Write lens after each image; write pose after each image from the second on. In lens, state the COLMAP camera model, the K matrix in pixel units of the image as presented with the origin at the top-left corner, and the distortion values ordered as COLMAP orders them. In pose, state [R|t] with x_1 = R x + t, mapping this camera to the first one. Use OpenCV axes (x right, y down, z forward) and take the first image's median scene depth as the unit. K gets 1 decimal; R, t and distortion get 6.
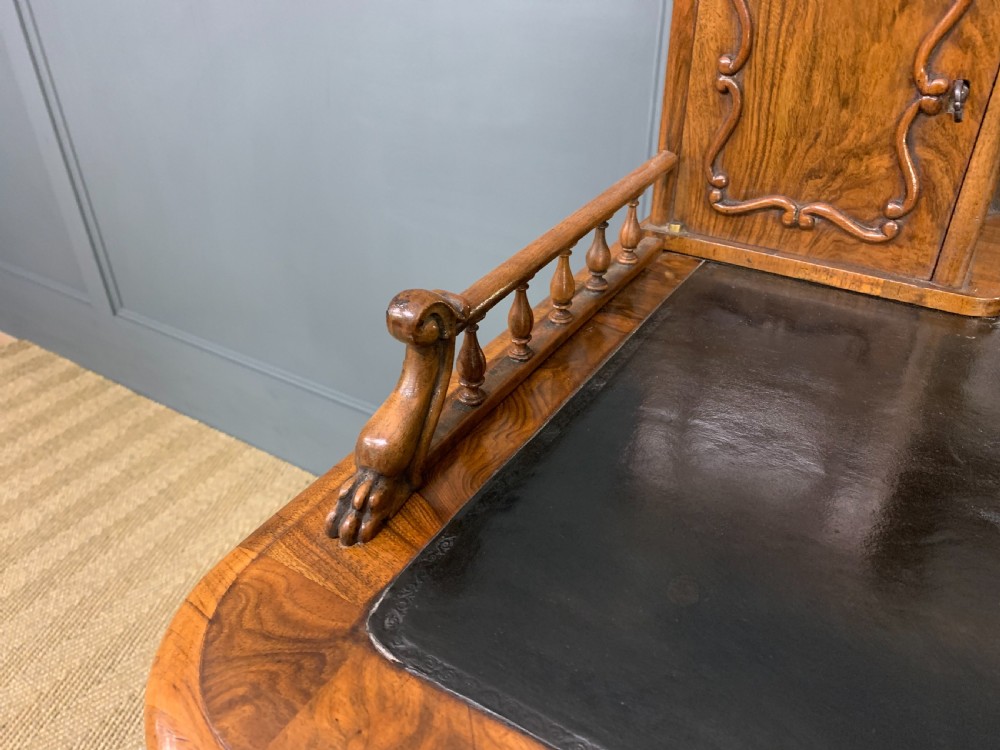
lens RADIAL K [[775.4, 0, 496.1], [0, 775.4, 371.4], [0, 0, 1]] dist [0.007494, 0.004120]
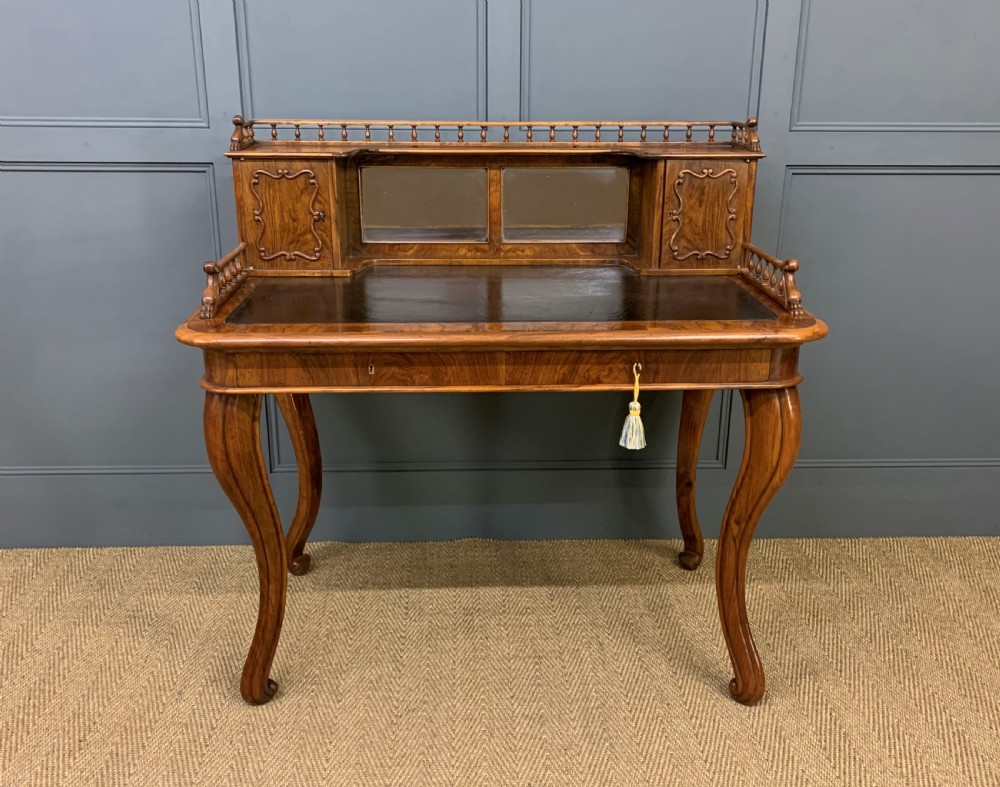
lens RADIAL K [[972.6, 0, 503.3], [0, 972.6, 394.1], [0, 0, 1]] dist [0.024871, -0.005121]
pose [[0.820844, -0.168995, 0.545578, -1.203853], [0.293984, 0.943981, -0.149908, 1.227527], [-0.489682, 0.283443, 0.824543, -2.636001]]
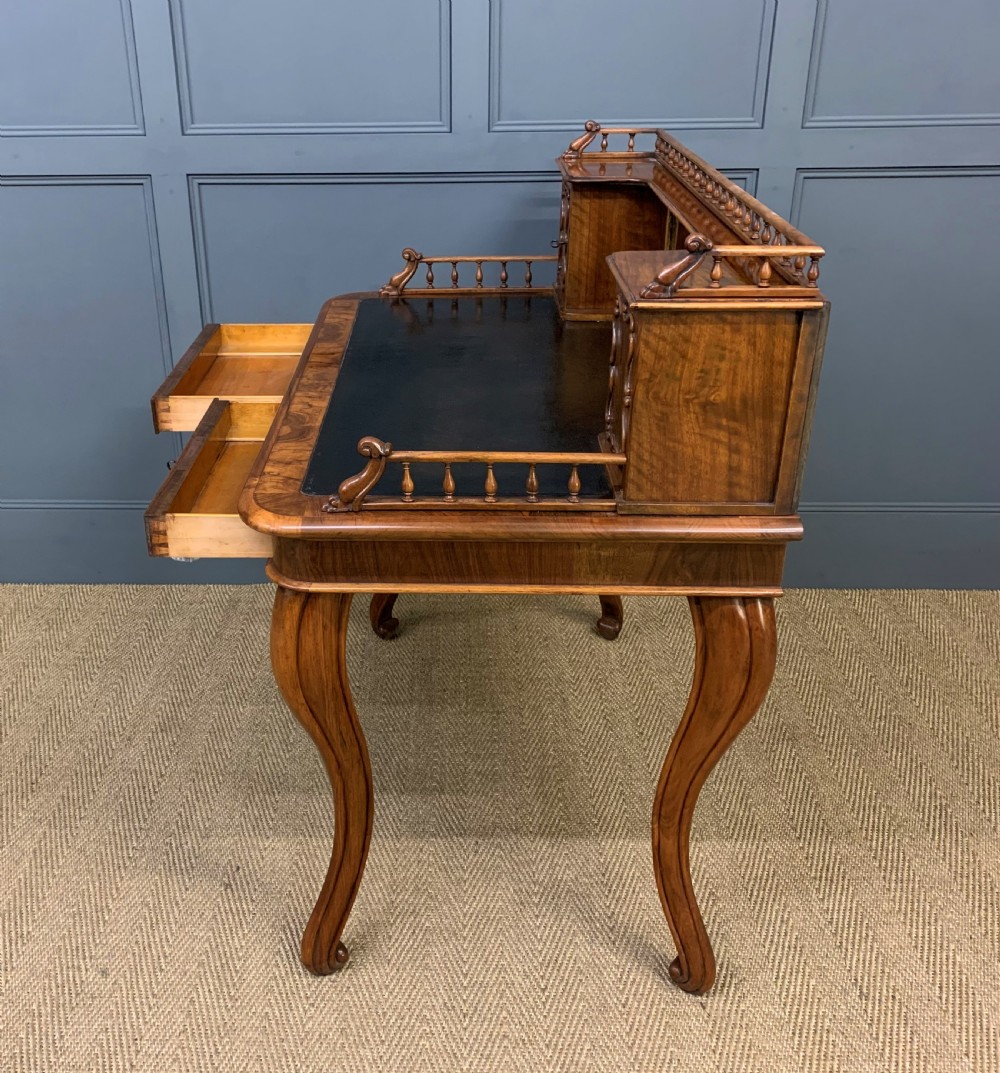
lens RADIAL K [[1135.1, 0, 413.6], [0, 1135.1, 529.2], [0, 0, 1]] dist [0.108214, -0.204409]
pose [[0.864760, -0.222769, 0.450071, -1.213610], [0.275888, 0.959608, -0.055115, 1.153119], [-0.419614, 0.171830, 0.891290, -3.087579]]
